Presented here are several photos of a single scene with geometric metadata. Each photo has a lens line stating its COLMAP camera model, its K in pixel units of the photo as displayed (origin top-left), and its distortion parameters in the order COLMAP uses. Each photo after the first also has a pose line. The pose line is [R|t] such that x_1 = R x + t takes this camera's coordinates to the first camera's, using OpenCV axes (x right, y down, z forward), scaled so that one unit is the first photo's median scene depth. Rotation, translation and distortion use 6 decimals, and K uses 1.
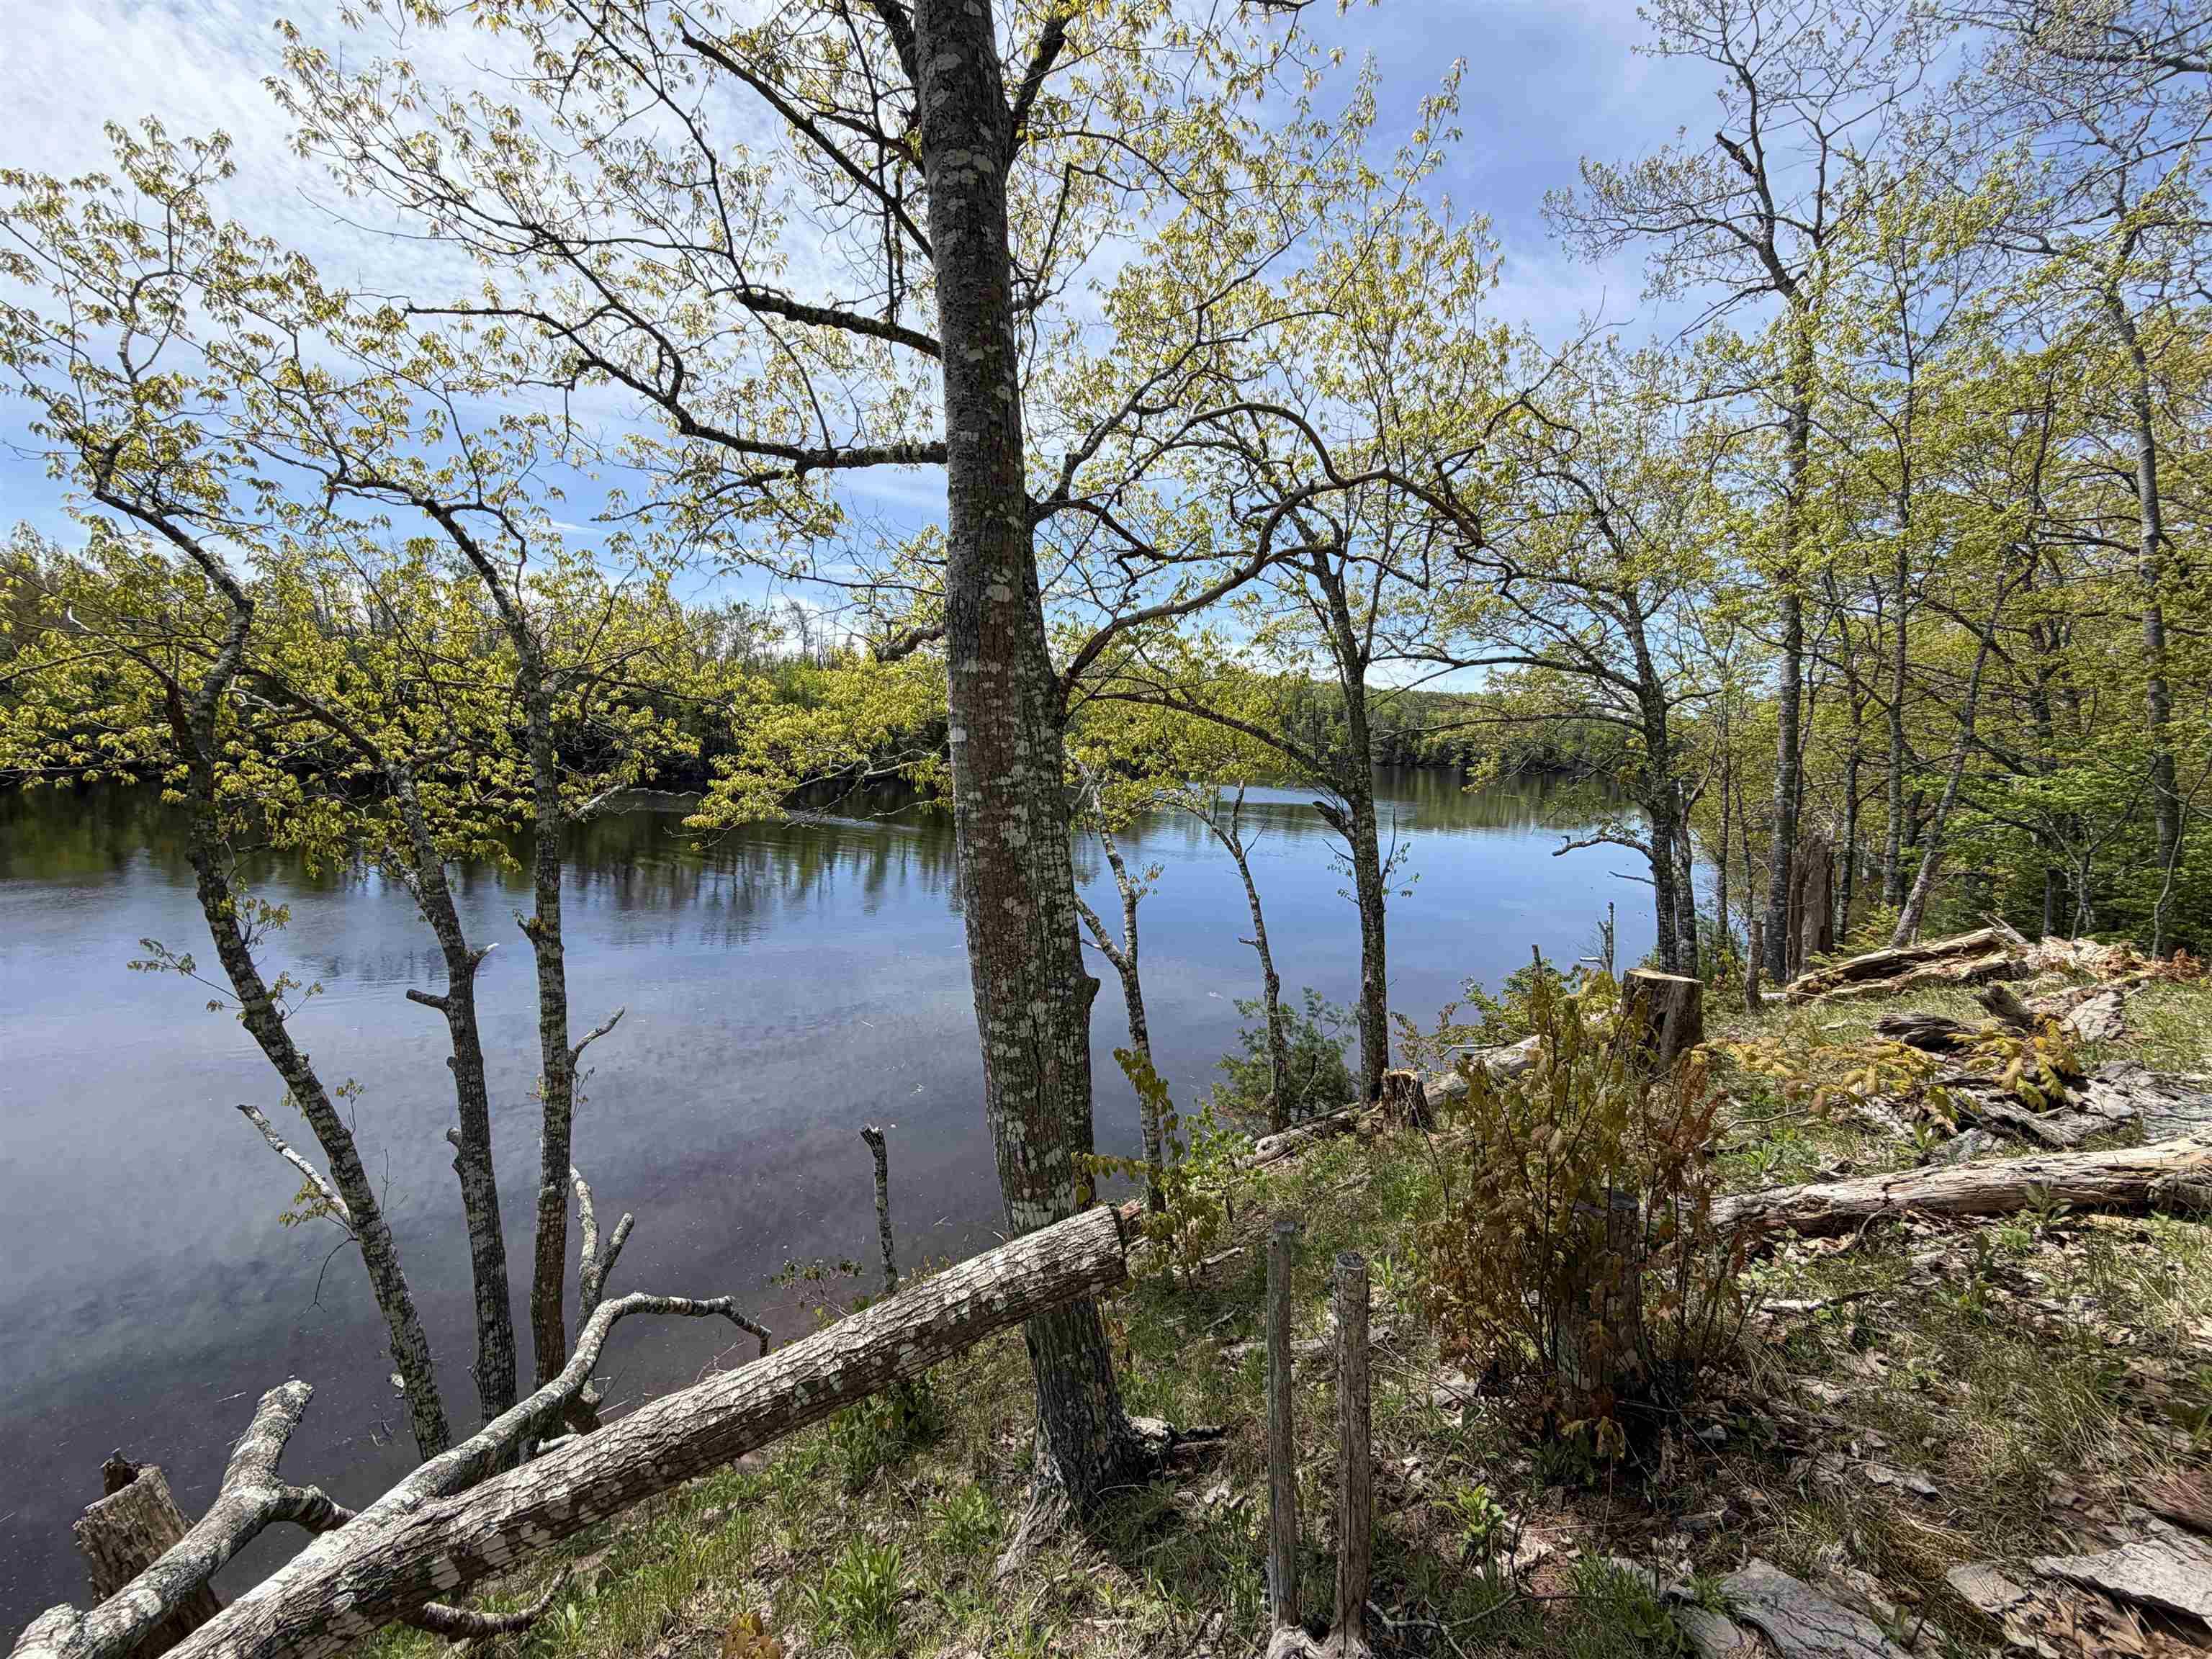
lens RADIAL K [[876.2, 0, 1098.3], [0, 876.2, 826.2], [0, 0, 1]] dist [0.001367, -0.000402]
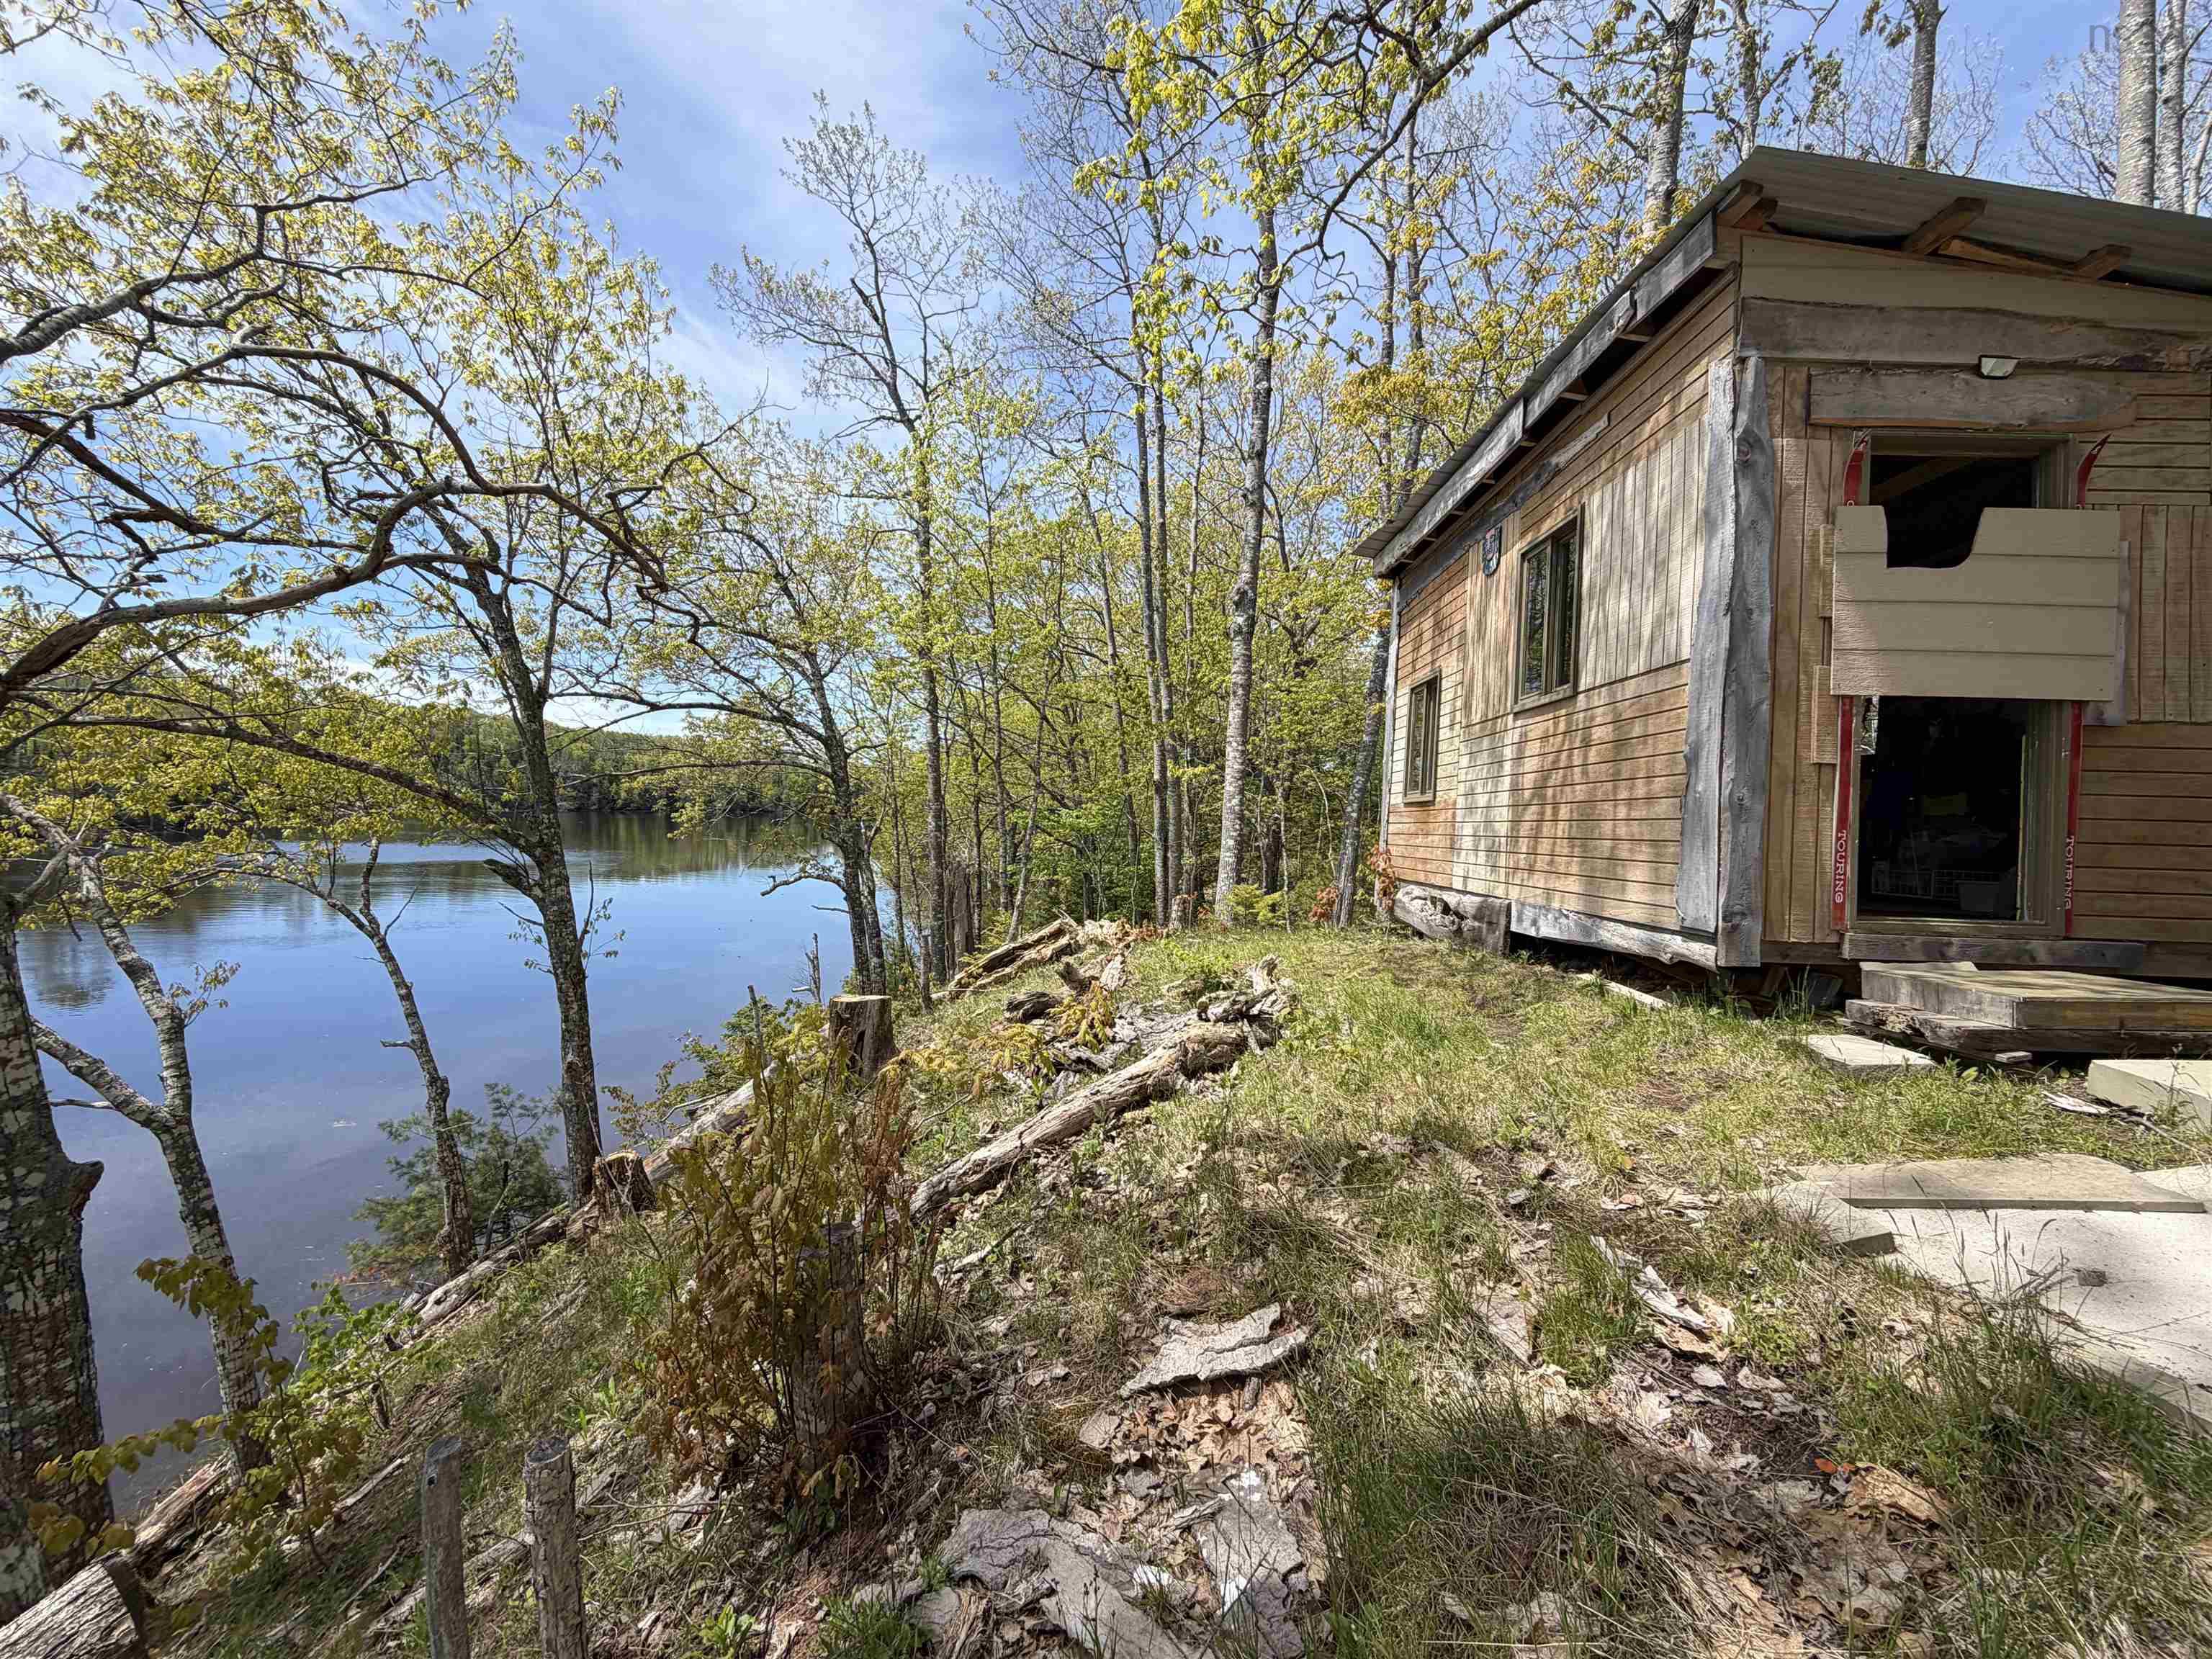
lens RADIAL K [[879.8, 0, 1101.5], [0, 879.8, 824.6], [0, 0, 1]] dist [-0.002013, -0.000145]
pose [[0.658664, -0.034977, 0.751624, 0.007054], [0.073545, 0.997129, -0.018047, -0.004410], [-0.748835, 0.067165, 0.659345, 0.009515]]
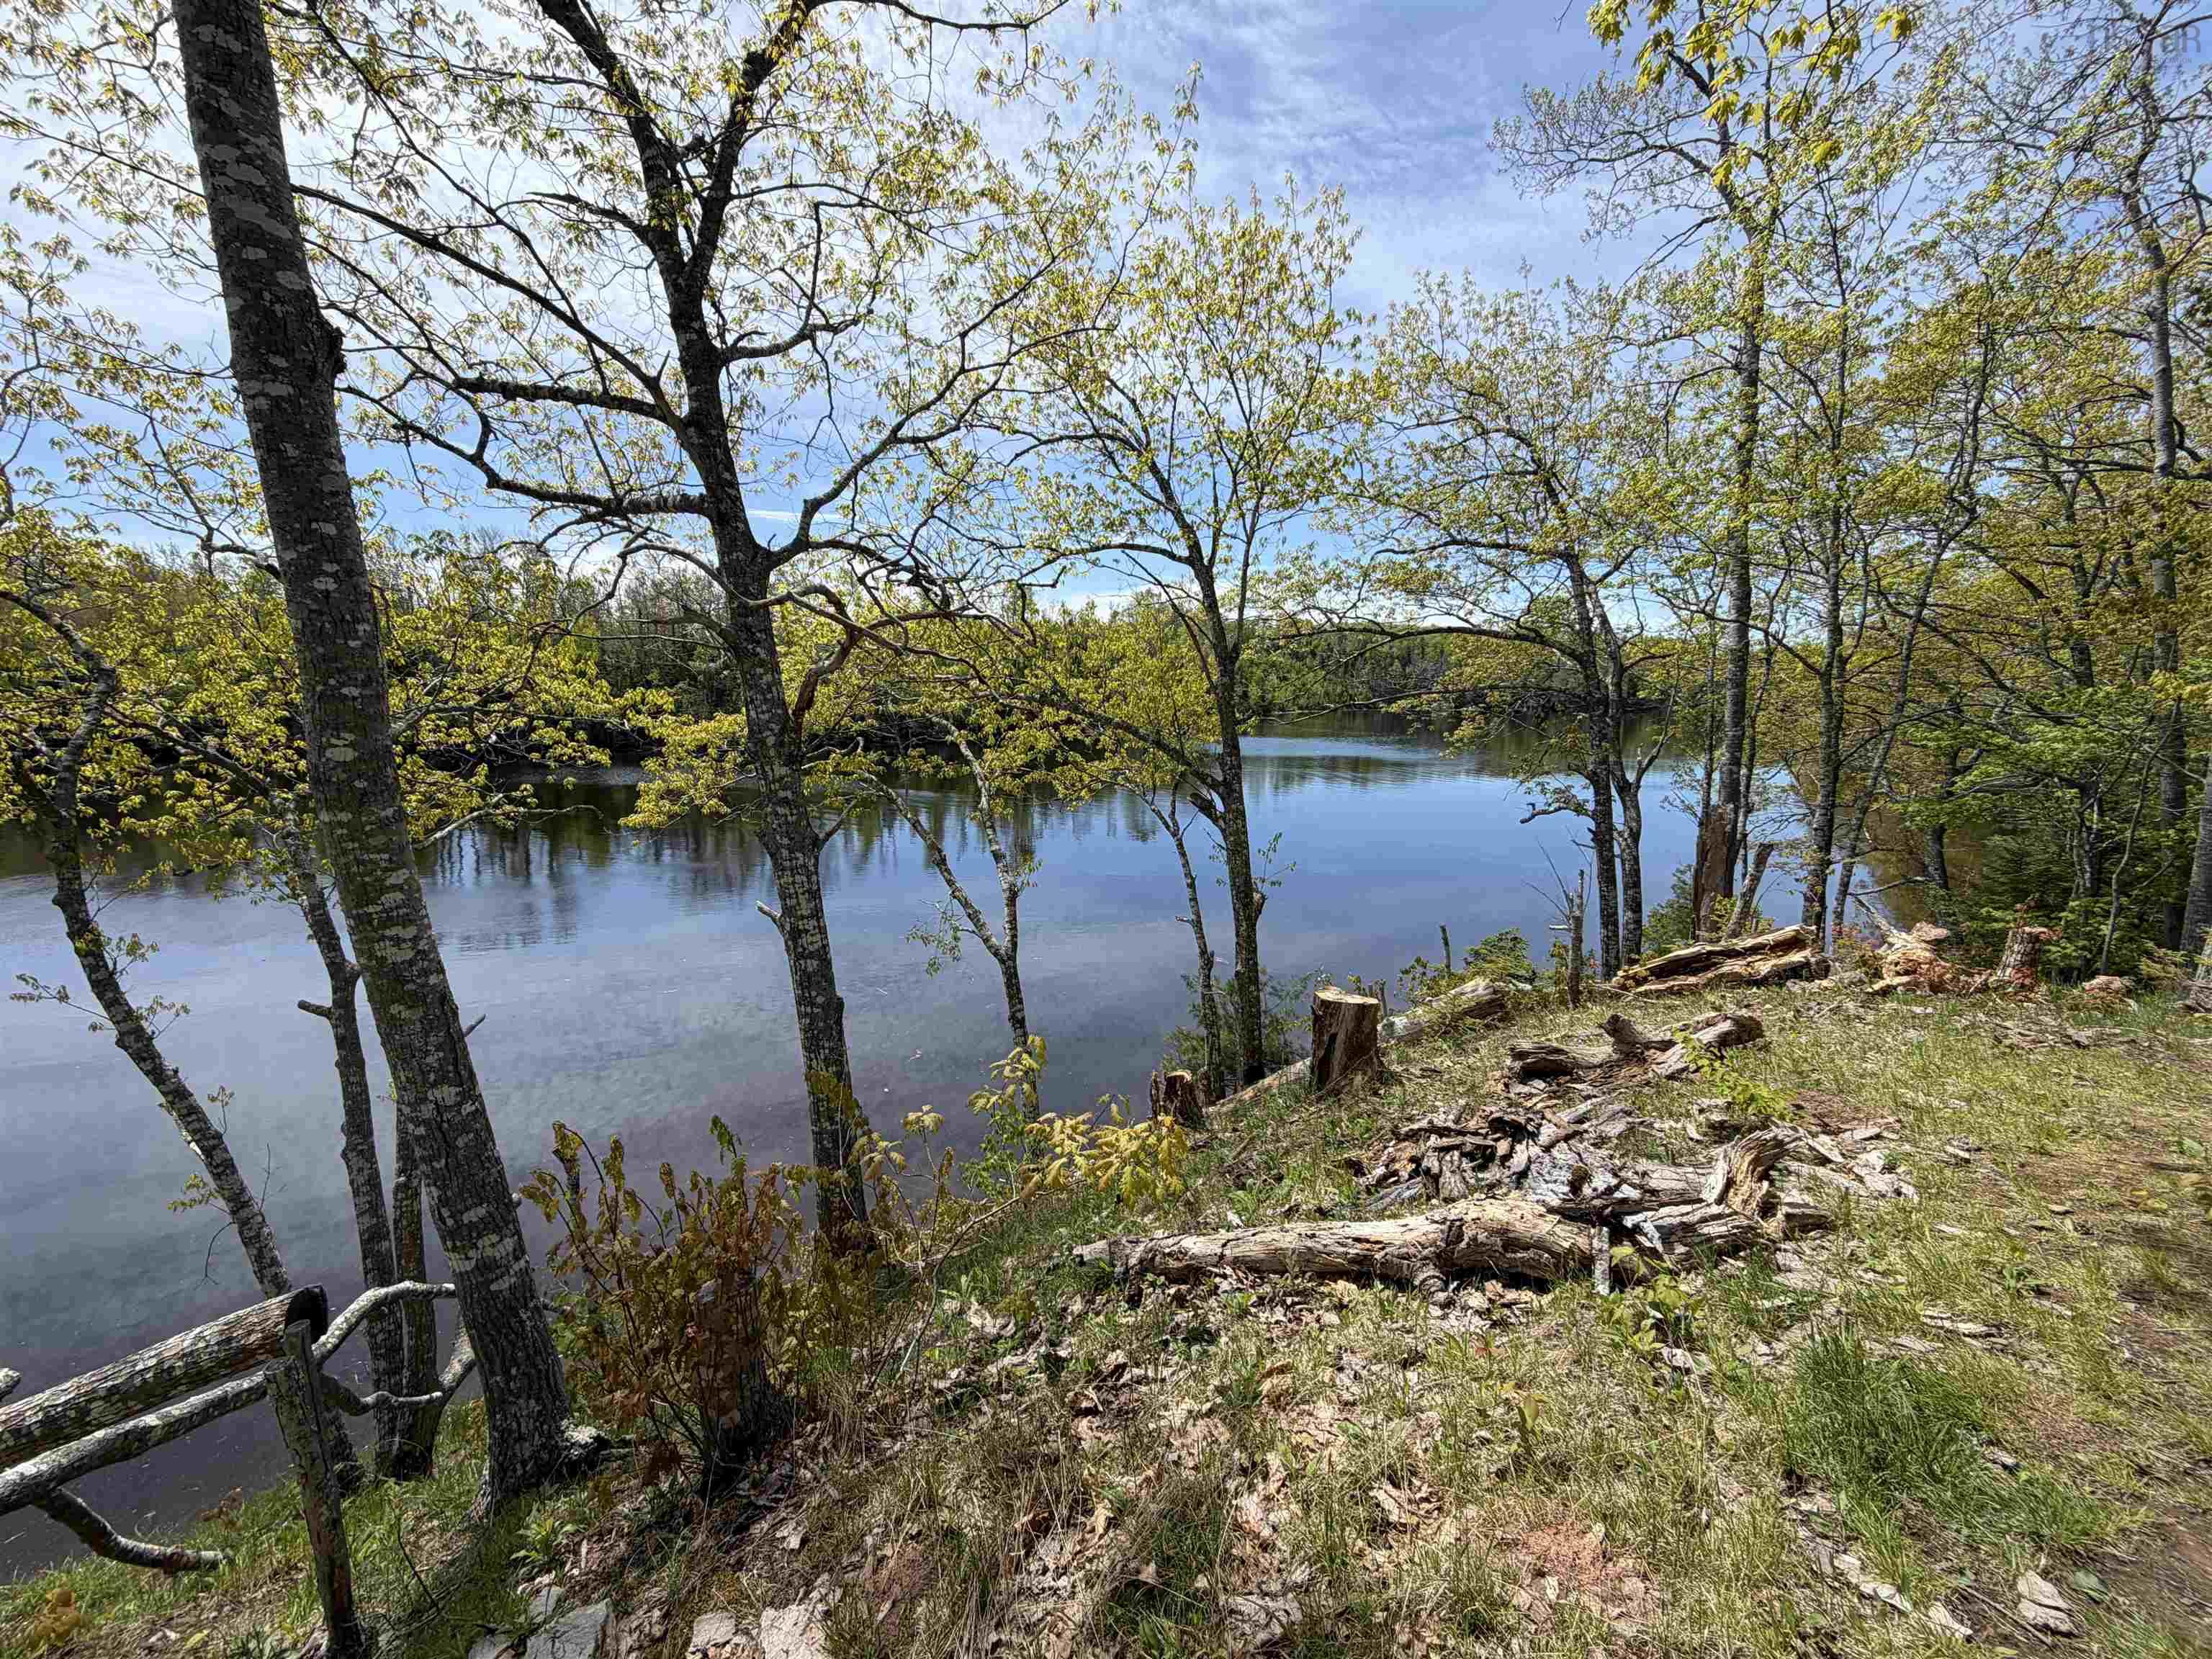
lens RADIAL K [[877.0, 0, 1099.9], [0, 877.0, 825.4], [0, 0, 1]] dist [0.001793, -0.000012]
pose [[0.996701, -0.022855, -0.077875, 0.293180], [0.026847, 0.998358, 0.050604, -0.060178], [0.076591, -0.052528, 0.995678, -0.028400]]
